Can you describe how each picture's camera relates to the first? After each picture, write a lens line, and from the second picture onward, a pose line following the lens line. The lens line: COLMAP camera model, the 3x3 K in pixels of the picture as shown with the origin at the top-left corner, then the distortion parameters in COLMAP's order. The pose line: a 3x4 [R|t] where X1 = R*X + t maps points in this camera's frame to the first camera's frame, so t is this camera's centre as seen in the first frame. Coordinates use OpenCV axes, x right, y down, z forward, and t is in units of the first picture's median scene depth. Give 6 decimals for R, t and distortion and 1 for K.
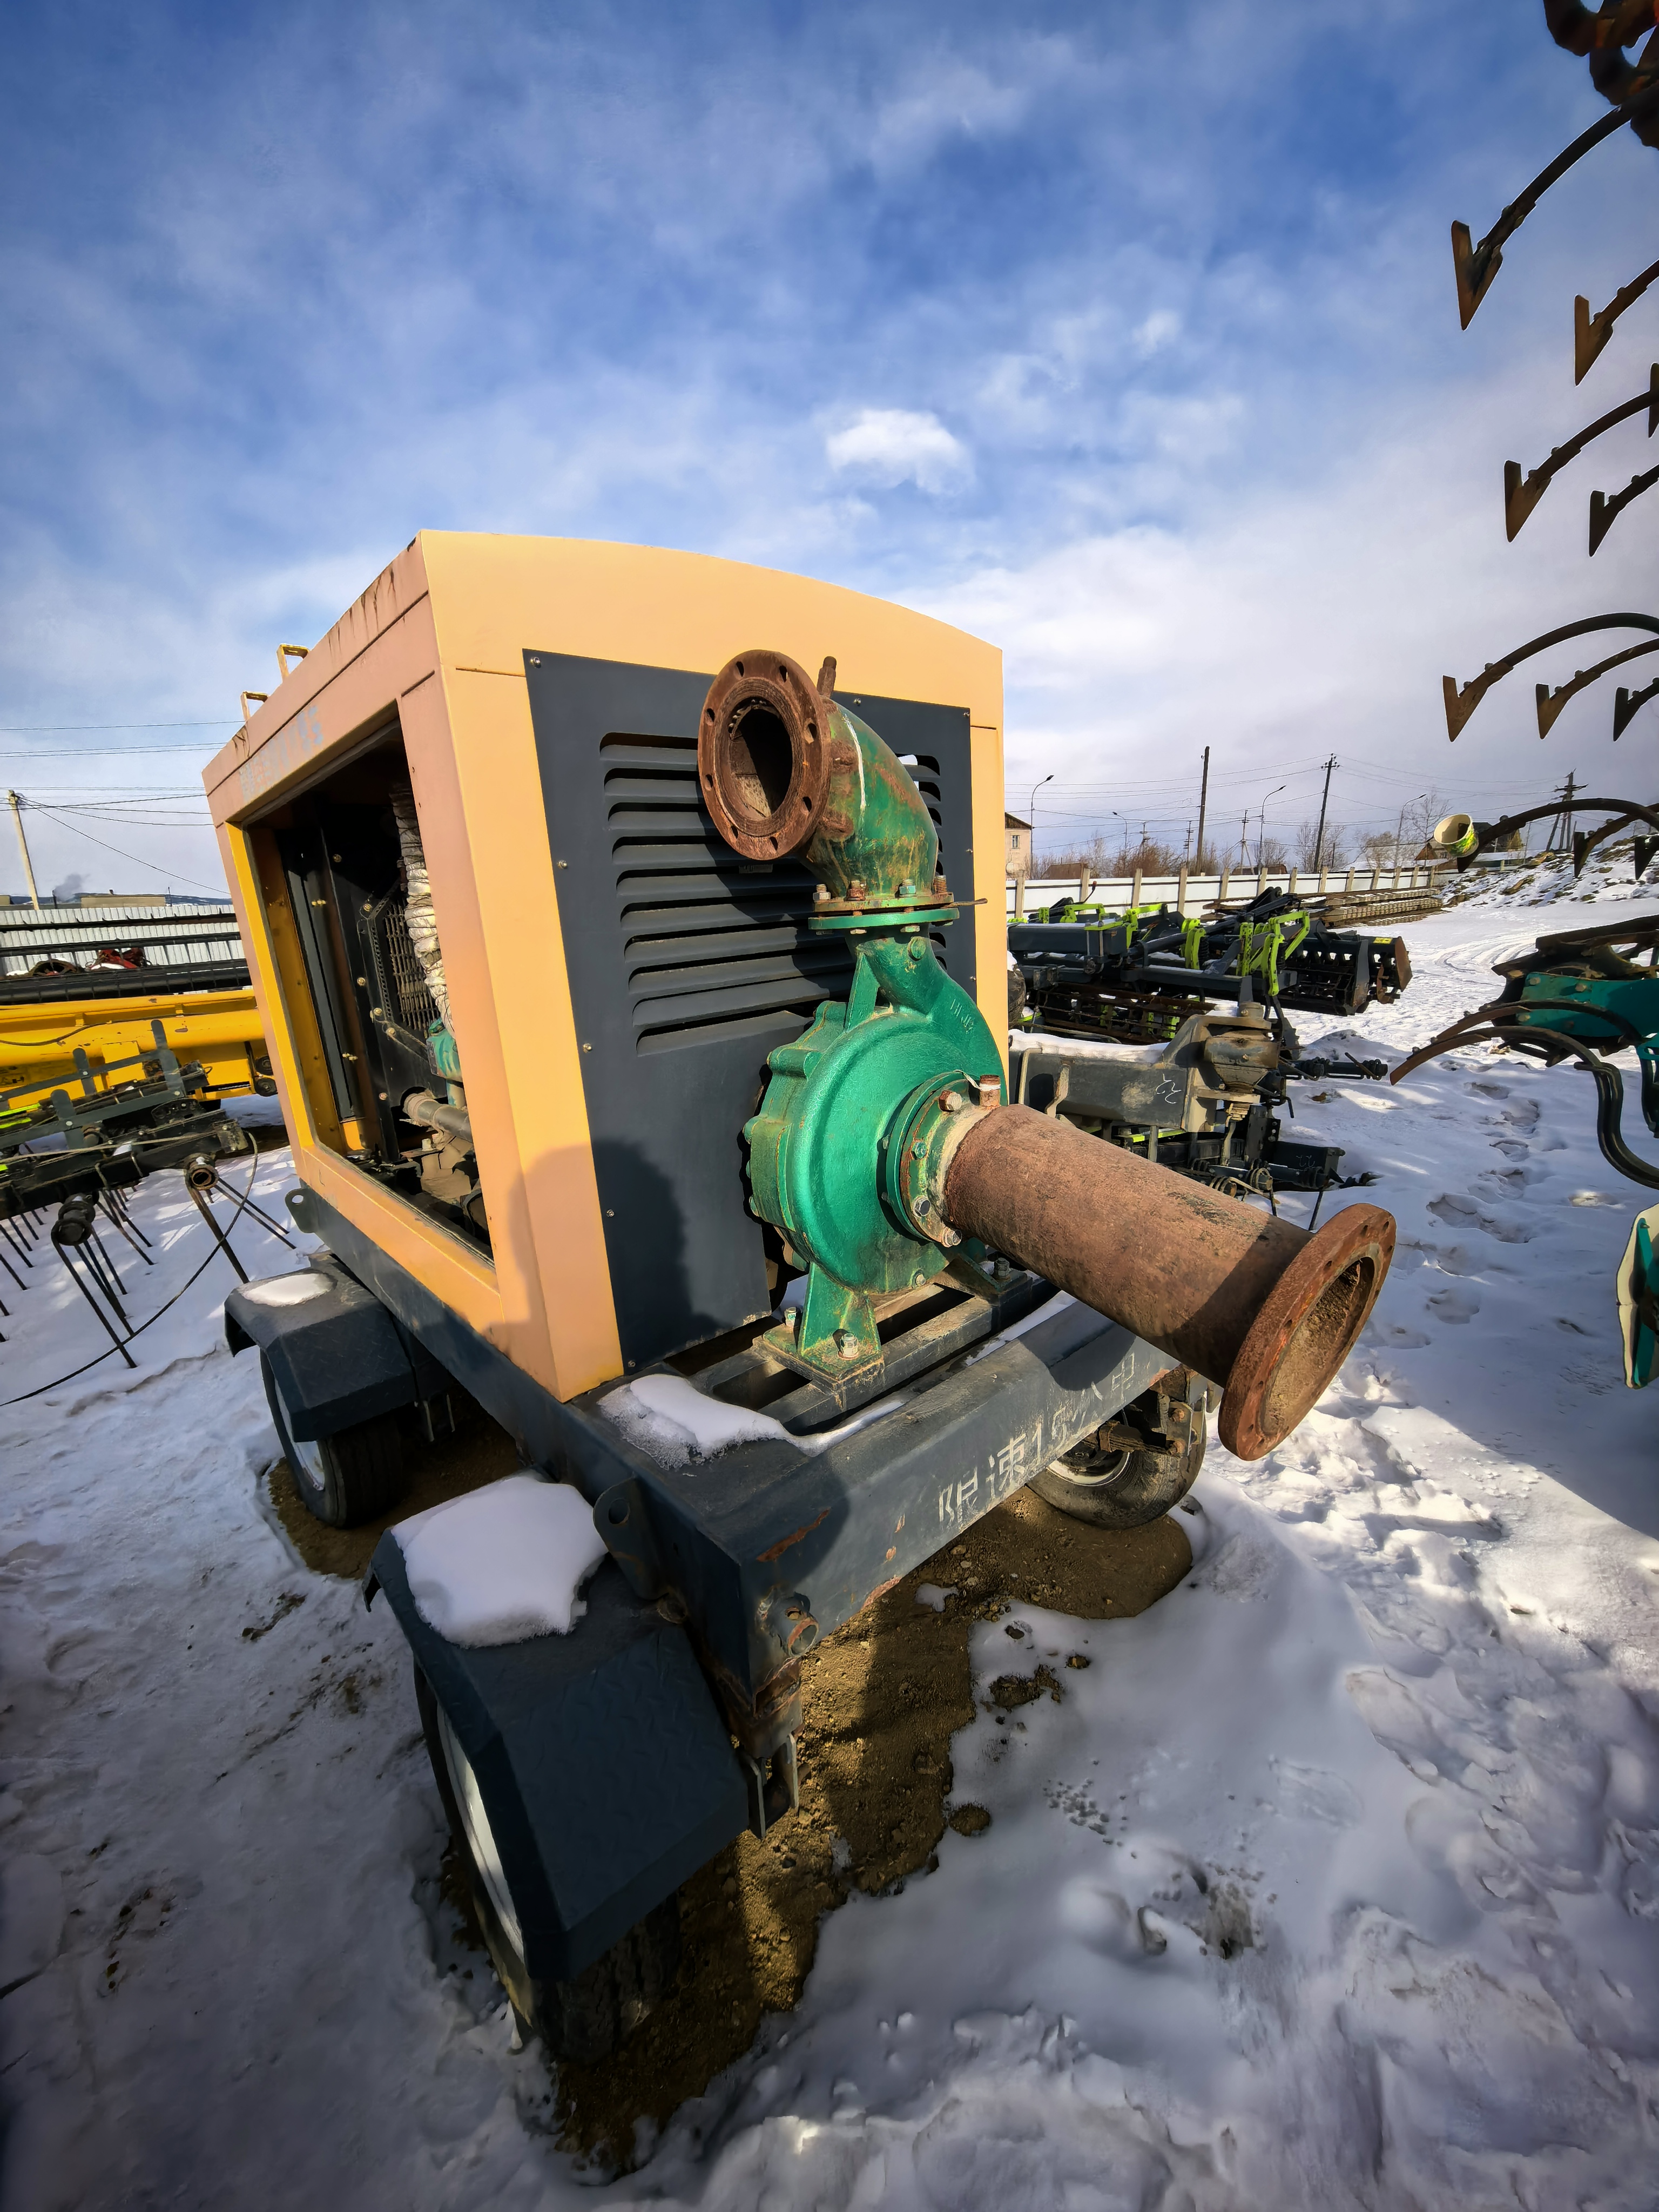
lens RADIAL K [[876.4, 0, 829.5], [0, 876.4, 1106.0], [0, 0, 1]] dist [0.017403, -0.000173]
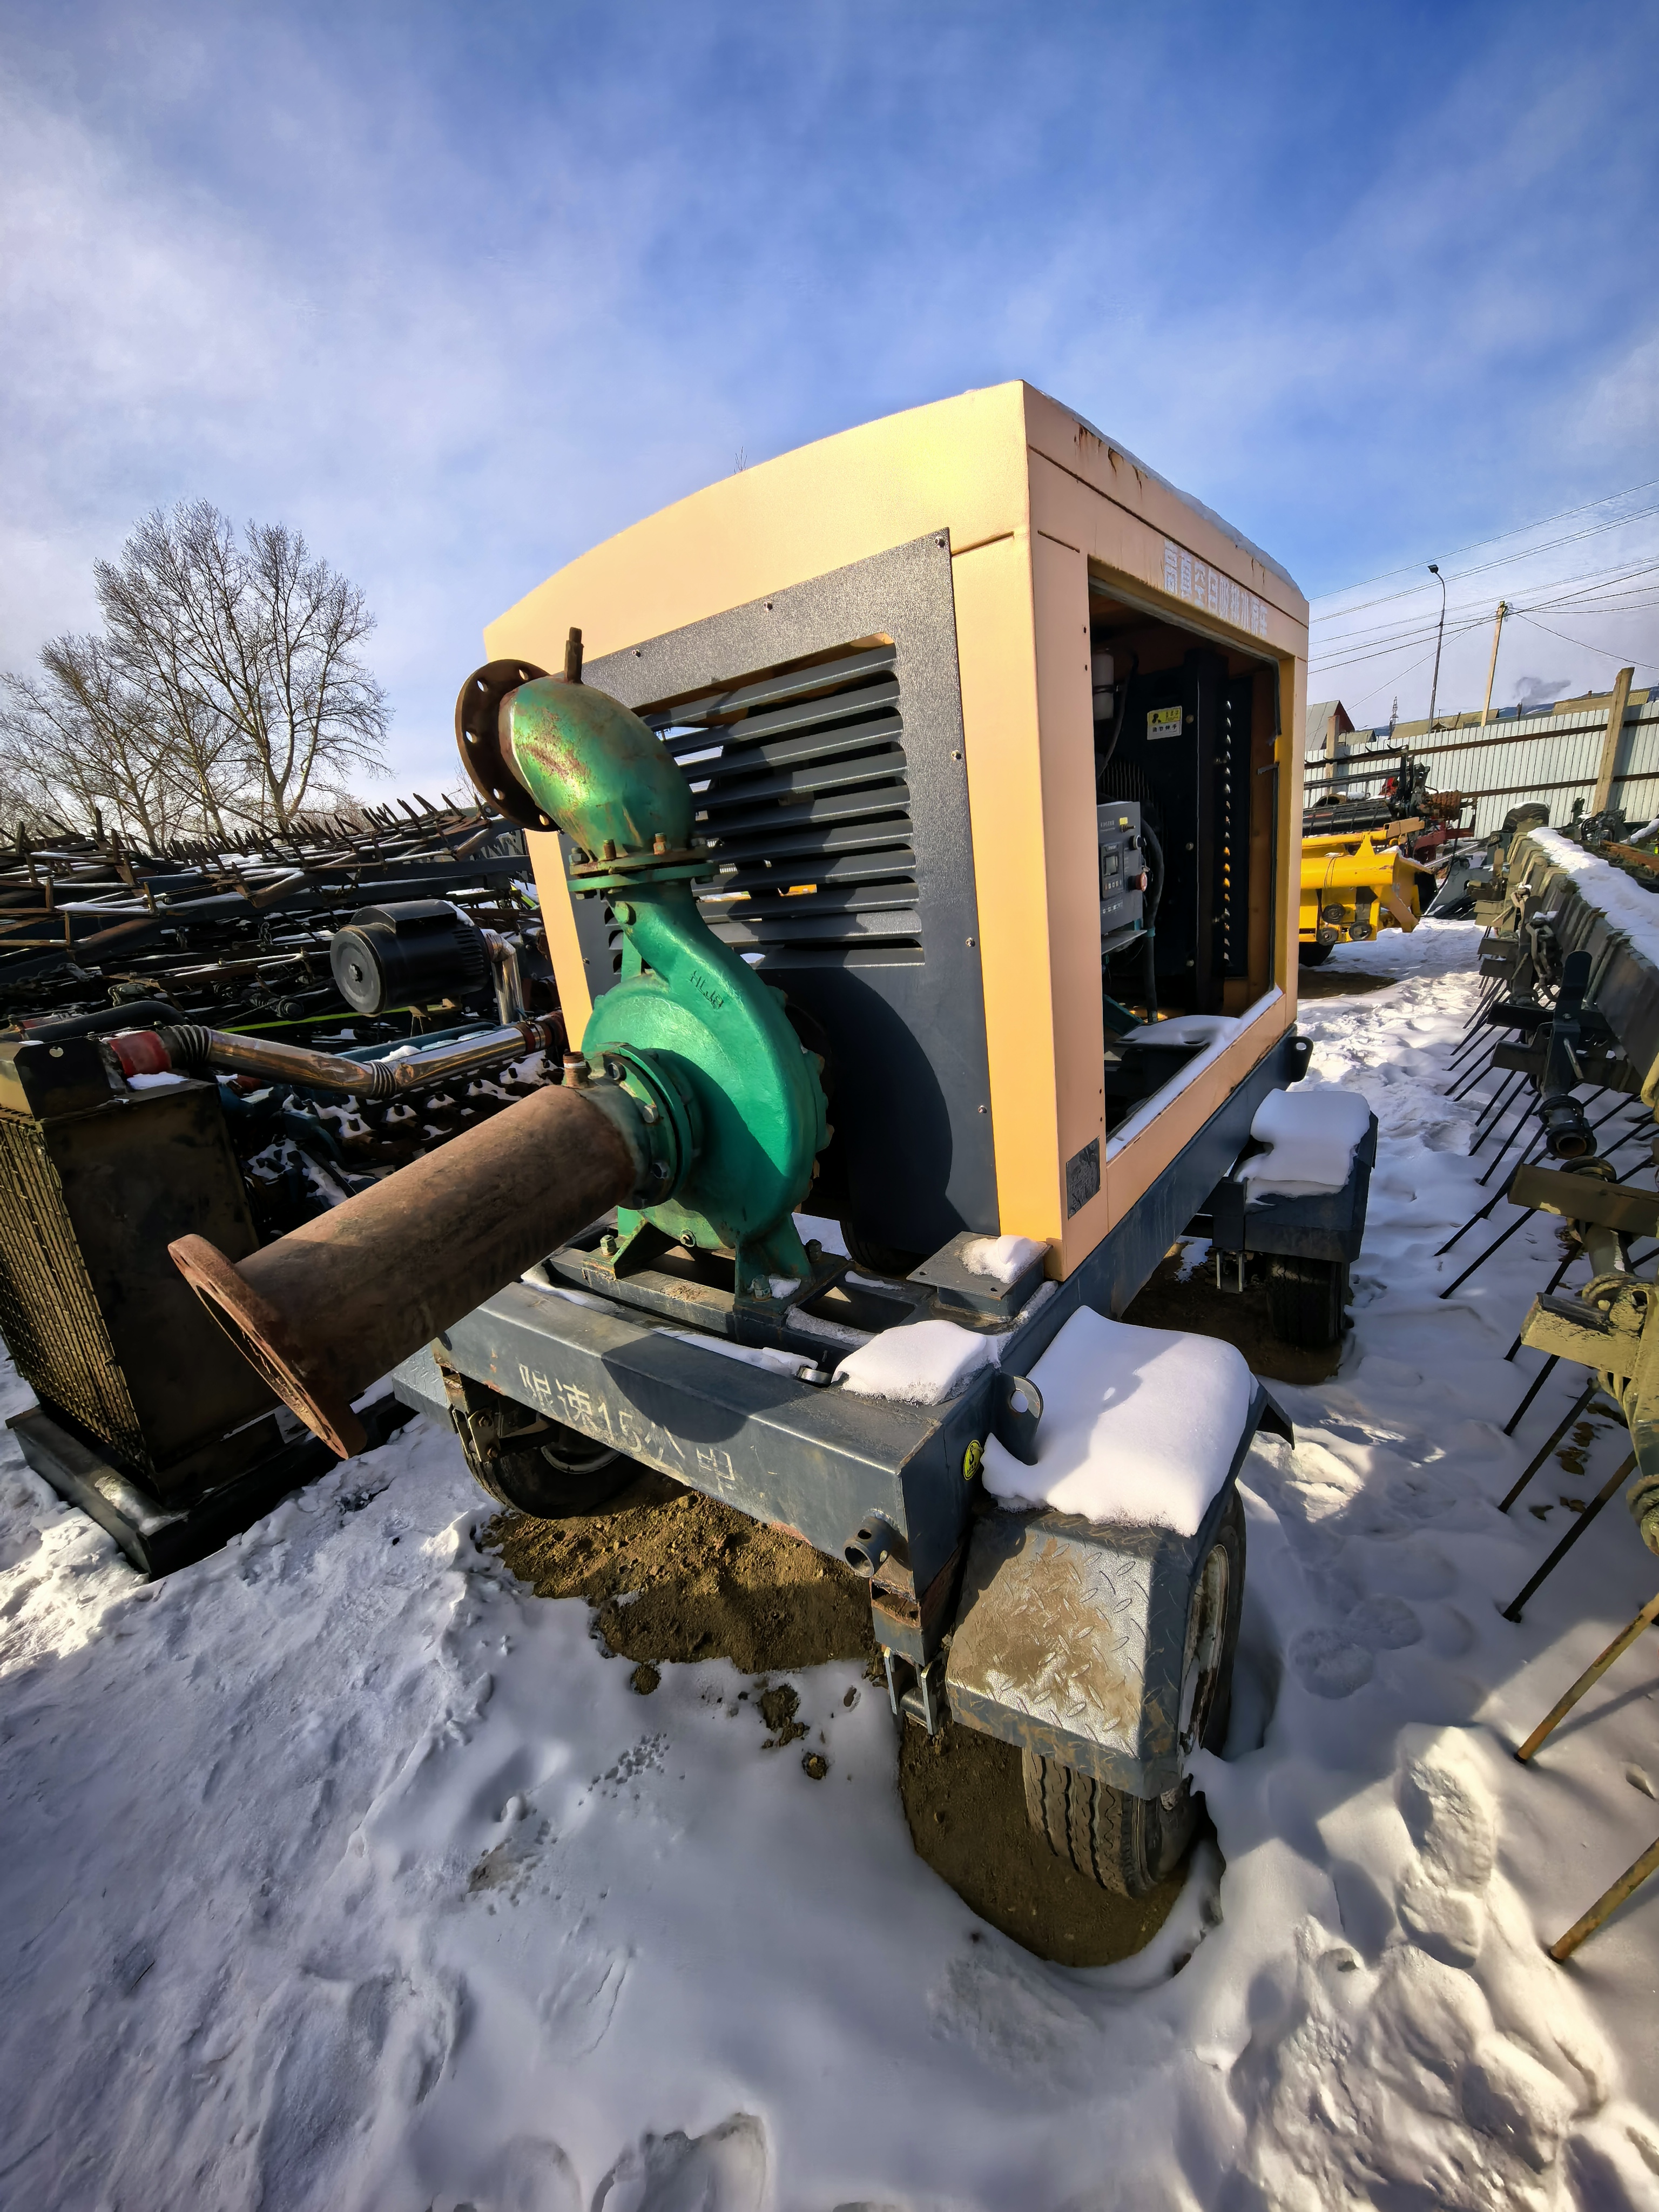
lens RADIAL K [[876.4, 0, 829.5], [0, 876.4, 1106.0], [0, 0, 1]] dist [0.017403, -0.000173]
pose [[0.197977, 0.310154, -0.929844, 0.955470], [-0.114706, 0.949433, 0.292266, -0.248219], [0.973472, 0.048797, 0.223542, 0.855952]]
